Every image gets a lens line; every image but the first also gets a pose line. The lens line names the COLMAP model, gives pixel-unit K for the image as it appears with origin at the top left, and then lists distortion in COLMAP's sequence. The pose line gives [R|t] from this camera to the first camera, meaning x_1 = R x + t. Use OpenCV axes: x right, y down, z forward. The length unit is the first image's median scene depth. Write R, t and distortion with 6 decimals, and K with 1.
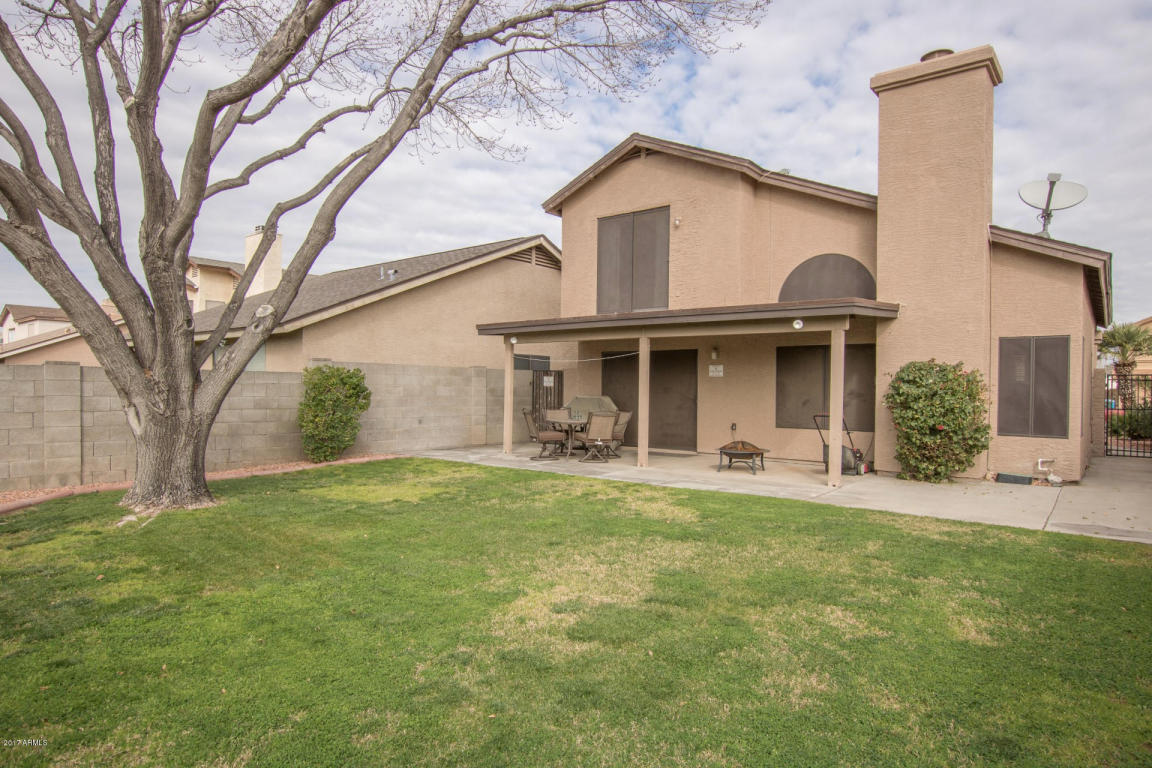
lens RADIAL K [[686.7, 0, 566.4], [0, 686.7, 384.6], [0, 0, 1]] dist [-0.020320, 0.003774]
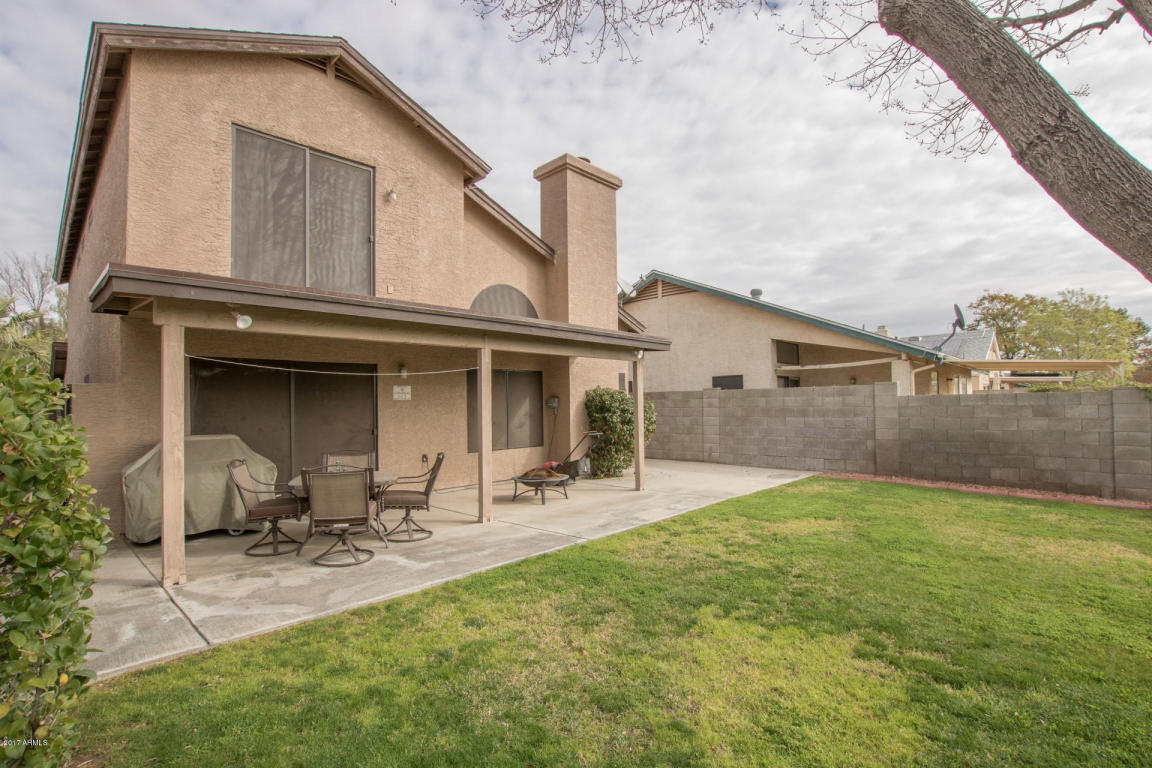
lens RADIAL K [[542.7, 0, 580.2], [0, 542.7, 389.2], [0, 0, 1]] dist [-0.028030, 0.002278]
pose [[0.052539, 0.013759, 0.998524, -0.439874], [0.011031, 0.999836, -0.014357, -0.013354], [-0.998558, 0.011769, 0.052379, 0.804521]]
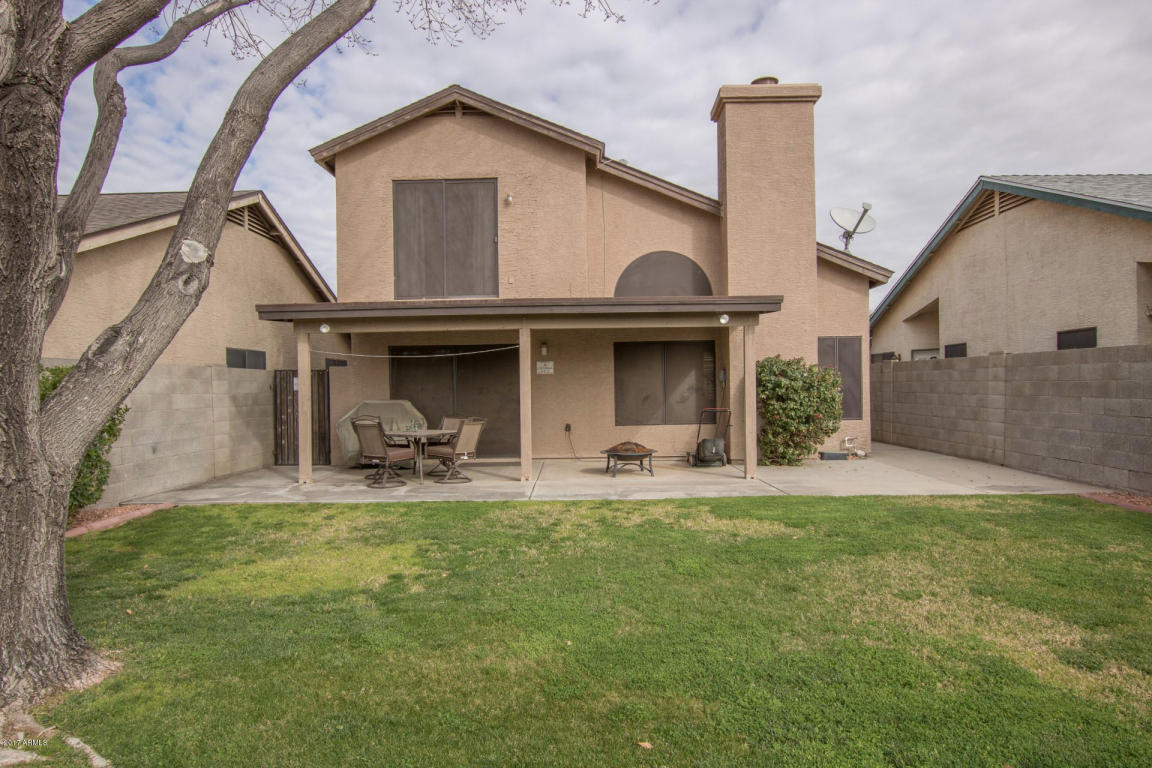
lens RADIAL K [[686.7, 0, 581.5], [0, 686.7, 386.7], [0, 0, 1]] dist [-0.020320, 0.003774]
pose [[0.777627, -0.025039, 0.628227, -0.341056], [0.022035, 0.999678, 0.012568, -0.005592], [-0.628340, 0.004070, 0.777928, 0.274011]]
